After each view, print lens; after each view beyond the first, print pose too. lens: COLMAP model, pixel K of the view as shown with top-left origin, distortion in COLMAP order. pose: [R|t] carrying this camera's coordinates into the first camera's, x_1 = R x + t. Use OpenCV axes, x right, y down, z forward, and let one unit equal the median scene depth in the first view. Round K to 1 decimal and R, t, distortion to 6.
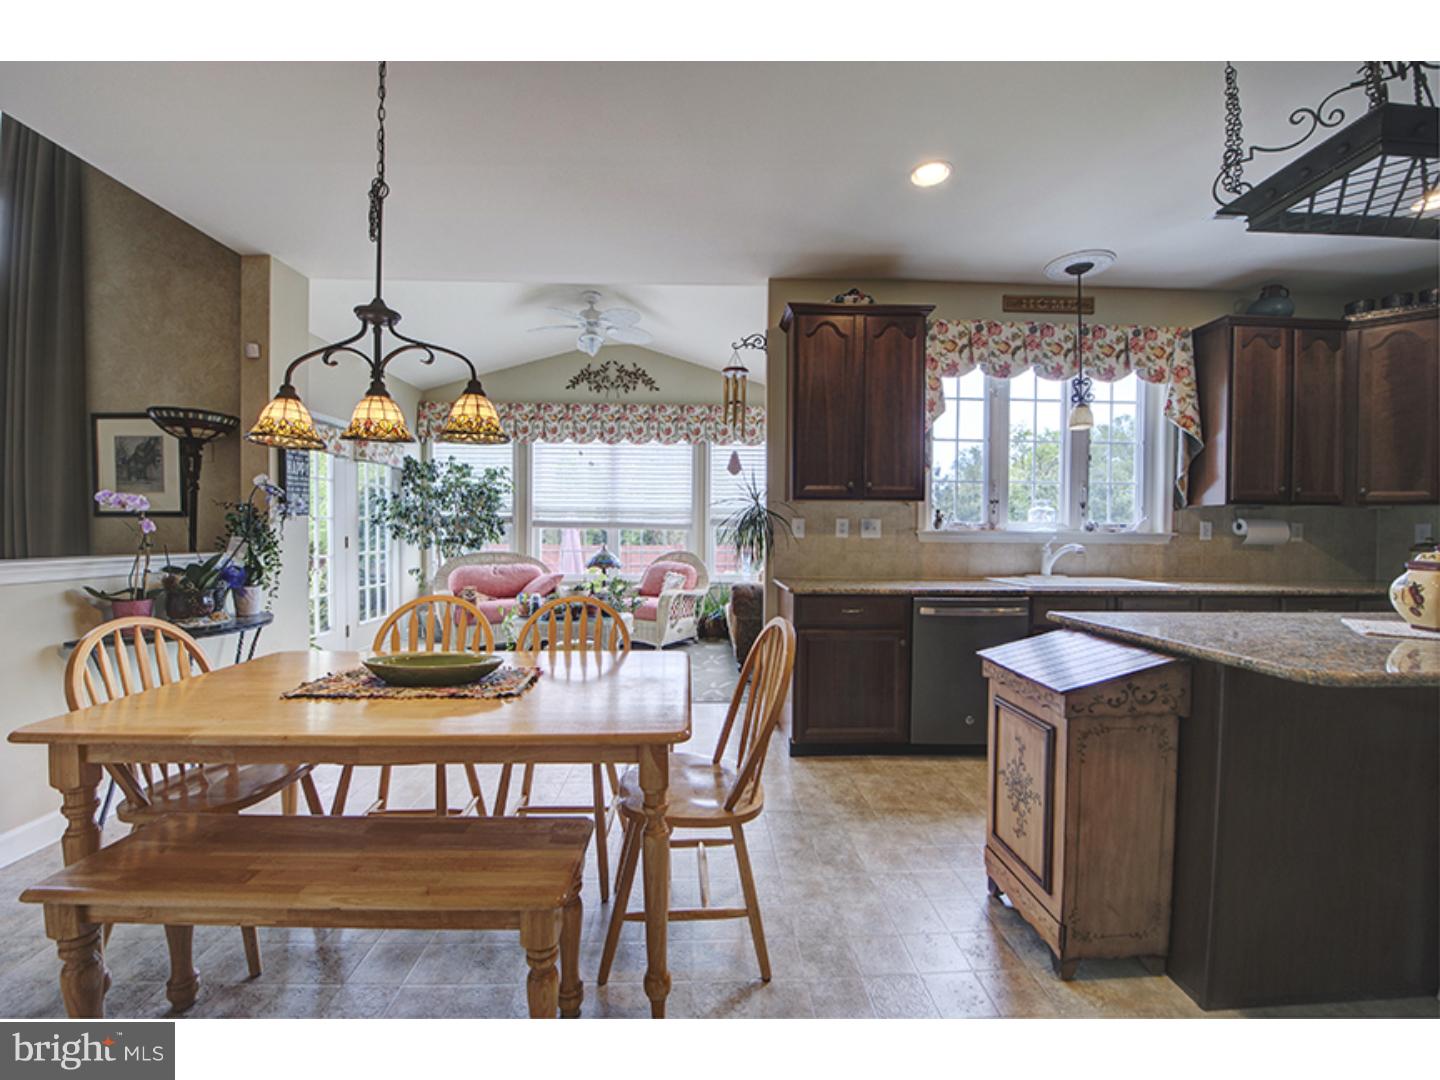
lens RADIAL K [[557.4, 0, 712.1], [0, 557.4, 543.3], [0, 0, 1]] dist [-0.014483, -0.000053]
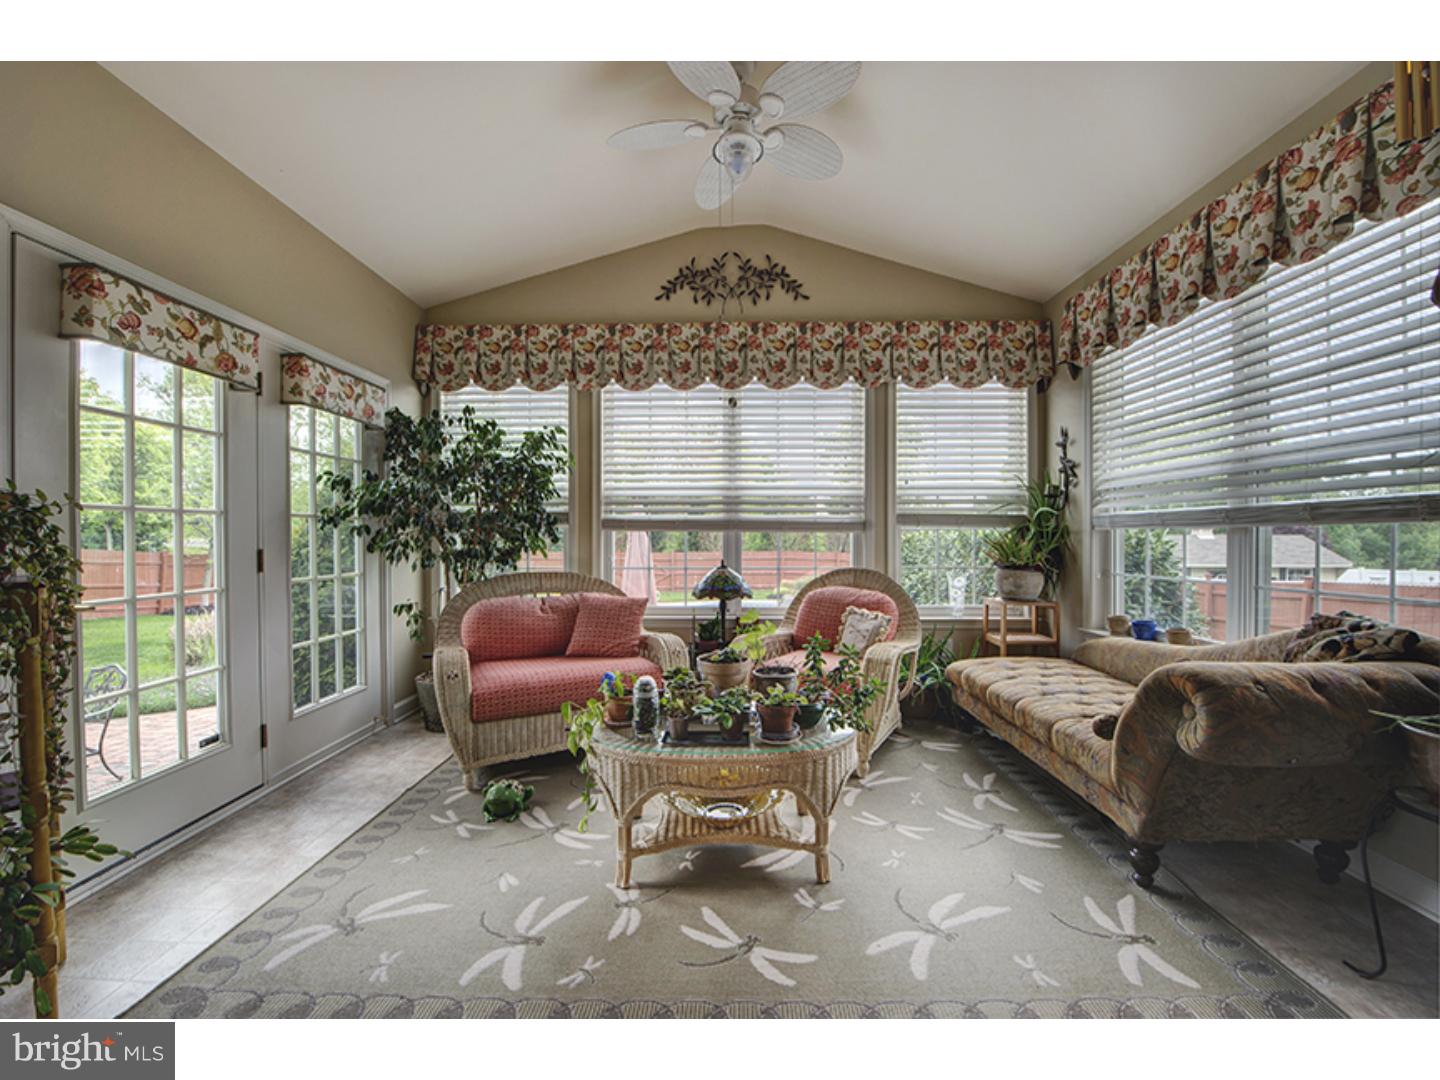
lens RADIAL K [[557.4, 0, 712.1], [0, 557.4, 543.3], [0, 0, 1]] dist [-0.014483, -0.000053]
pose [[0.998741, -0.008395, -0.049456, -0.186665], [0.007938, 0.999924, -0.009432, -0.008261], [0.049532, 0.009028, 0.998732, 0.433348]]
